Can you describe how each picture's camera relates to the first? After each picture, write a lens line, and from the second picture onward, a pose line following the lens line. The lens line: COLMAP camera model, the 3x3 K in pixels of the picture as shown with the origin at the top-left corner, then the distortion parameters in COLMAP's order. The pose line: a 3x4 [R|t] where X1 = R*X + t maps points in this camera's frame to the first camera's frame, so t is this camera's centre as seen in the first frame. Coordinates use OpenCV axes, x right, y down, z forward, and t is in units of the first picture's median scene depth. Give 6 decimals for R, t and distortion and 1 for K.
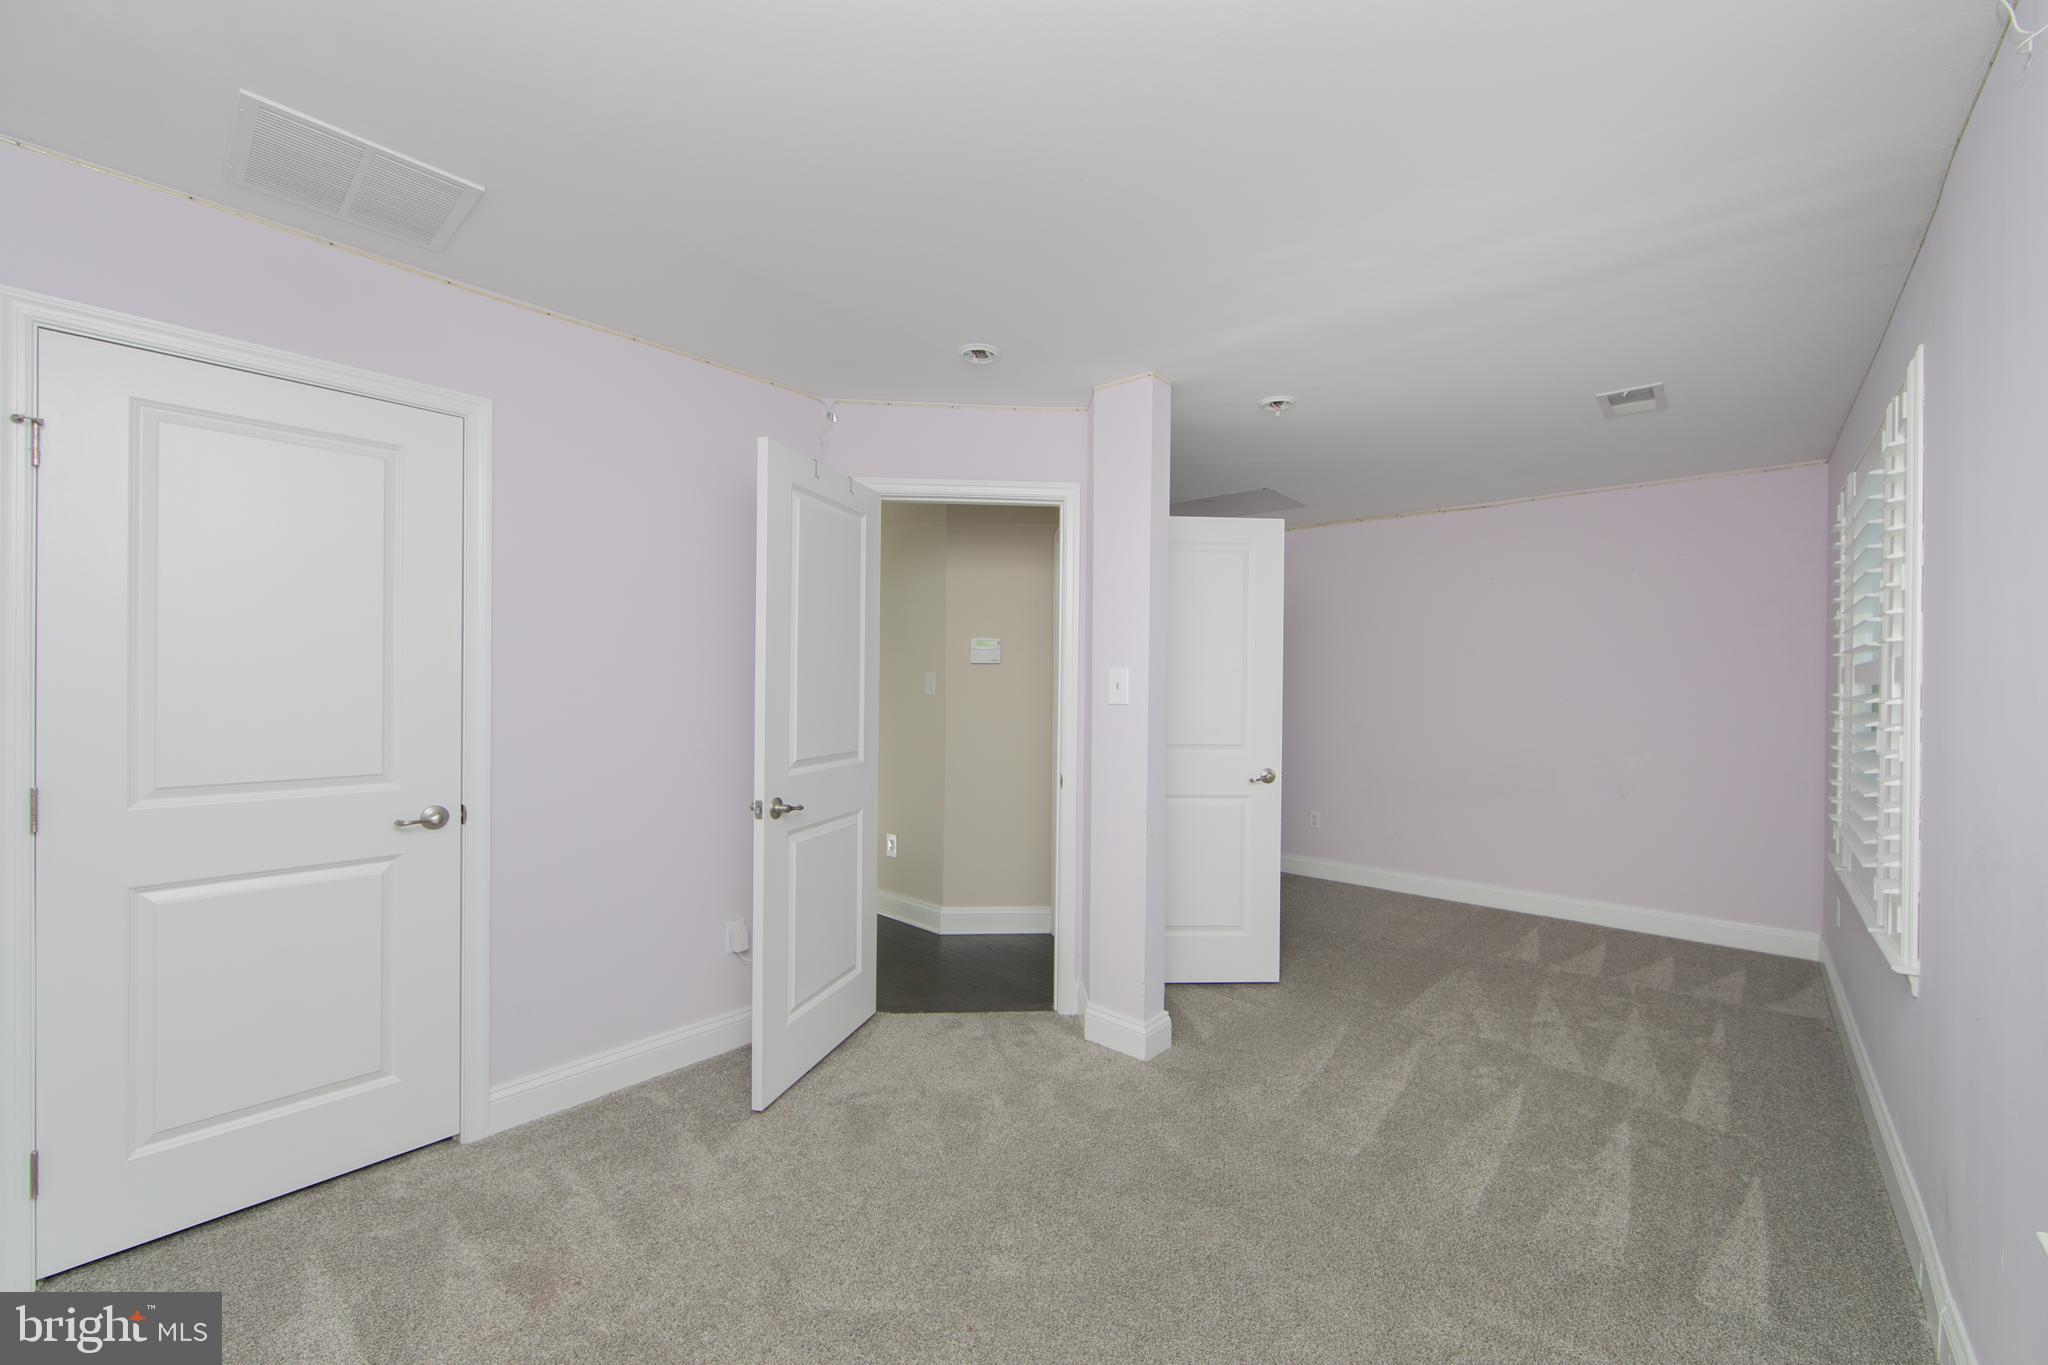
lens RADIAL K [[806.5, 0, 1030.1], [0, 806.5, 681.6], [0, 0, 1]] dist [-0.002746, 0.000103]
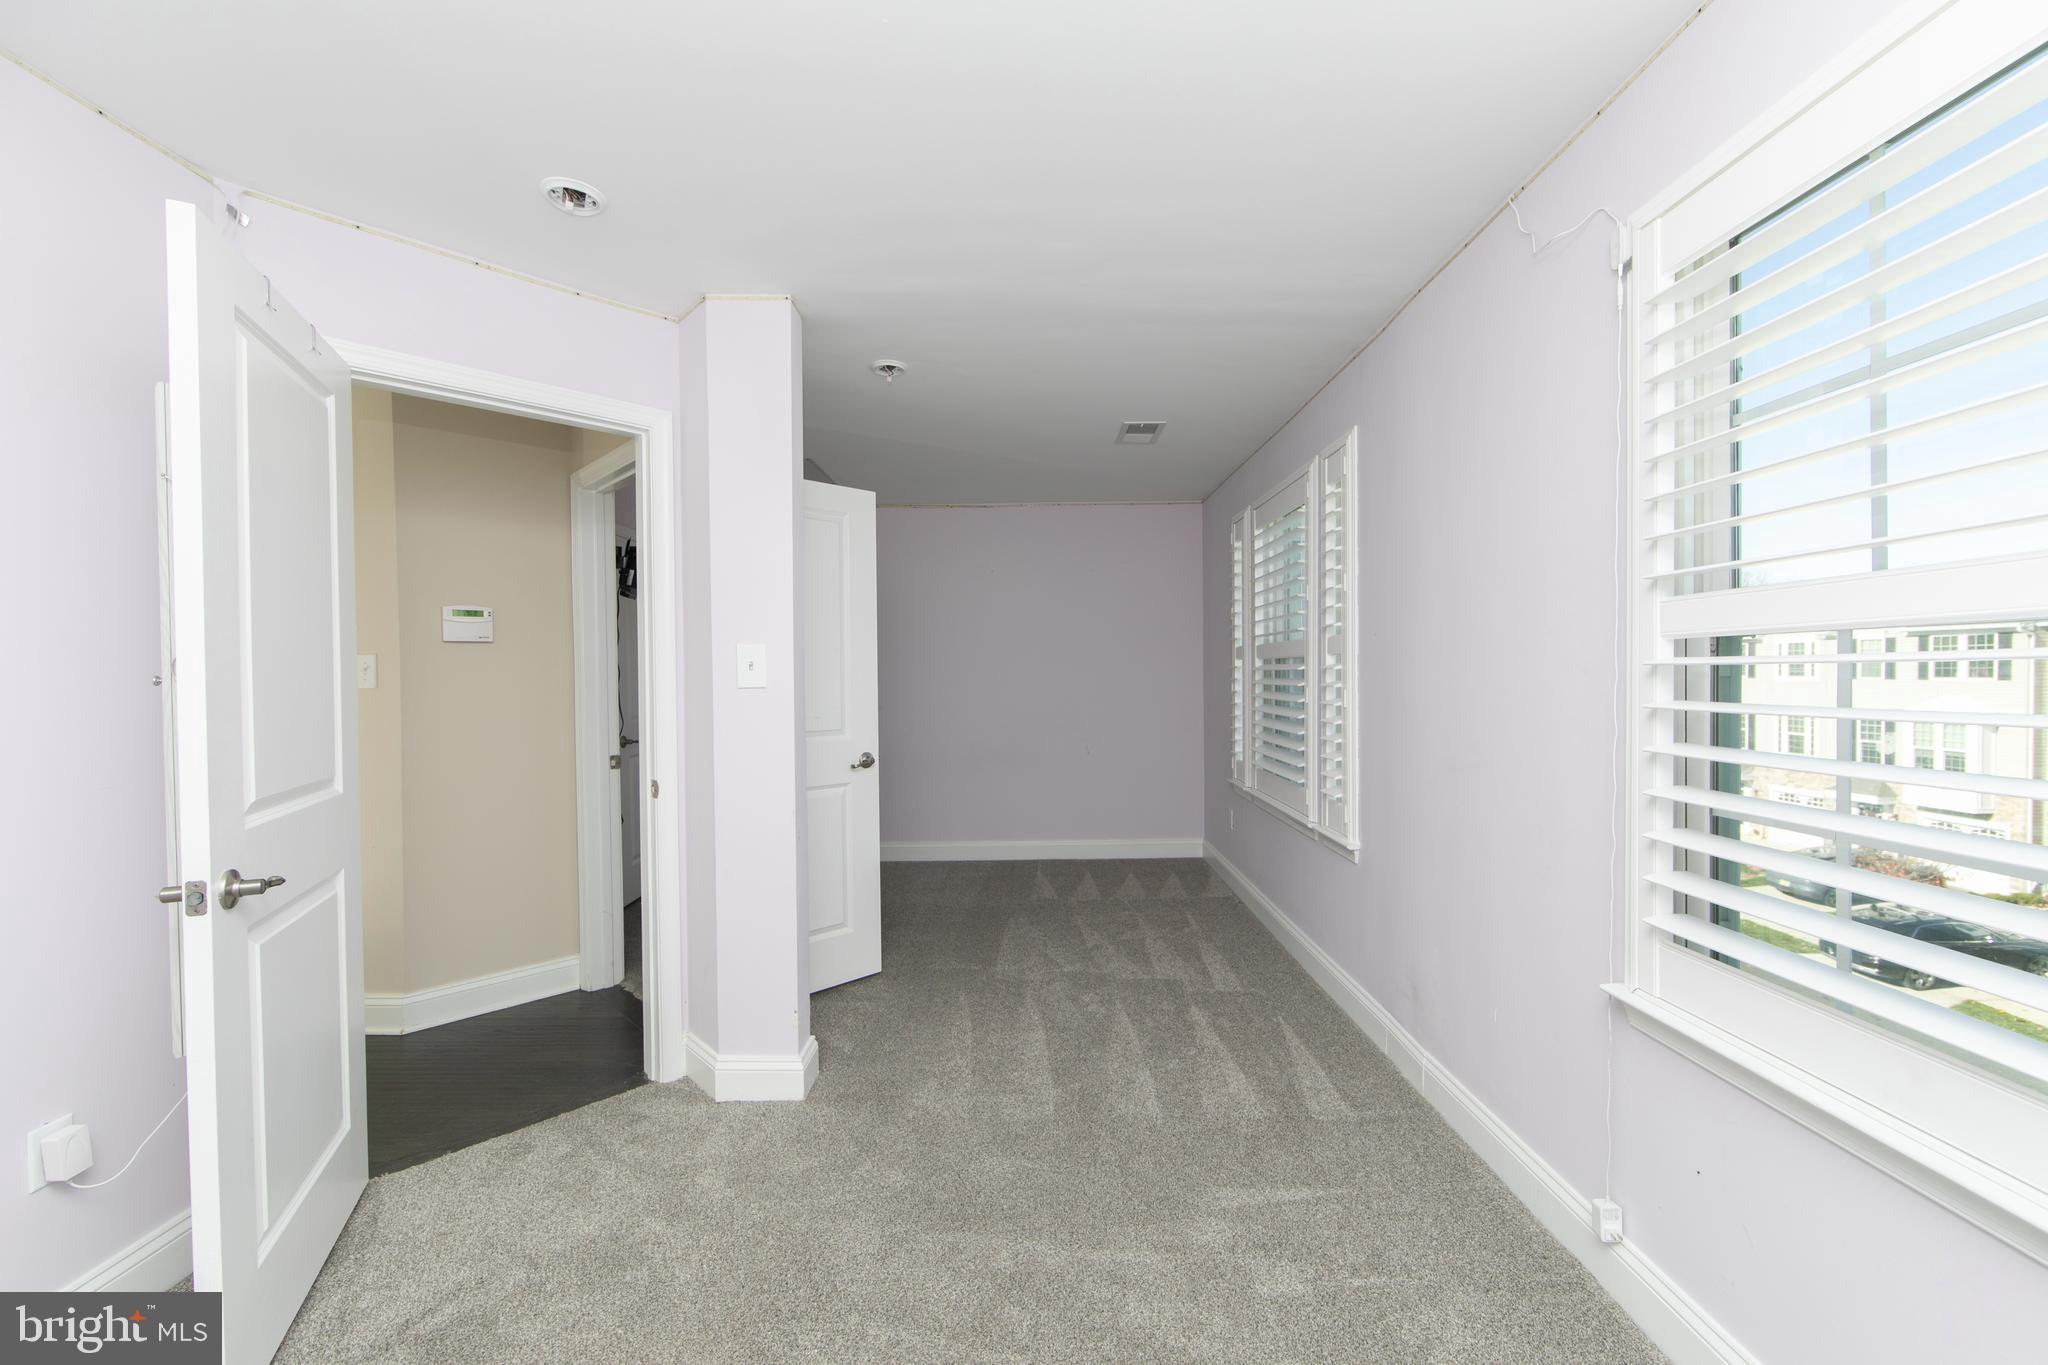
lens RADIAL K [[806.5, 0, 1030.1], [0, 806.5, 681.6], [0, 0, 1]] dist [-0.002746, 0.000103]
pose [[0.748300, -0.024625, 0.662903, -0.221145], [0.015034, 0.999684, 0.020164, 0.009158], [-0.663190, -0.005123, 0.748434, 0.184420]]
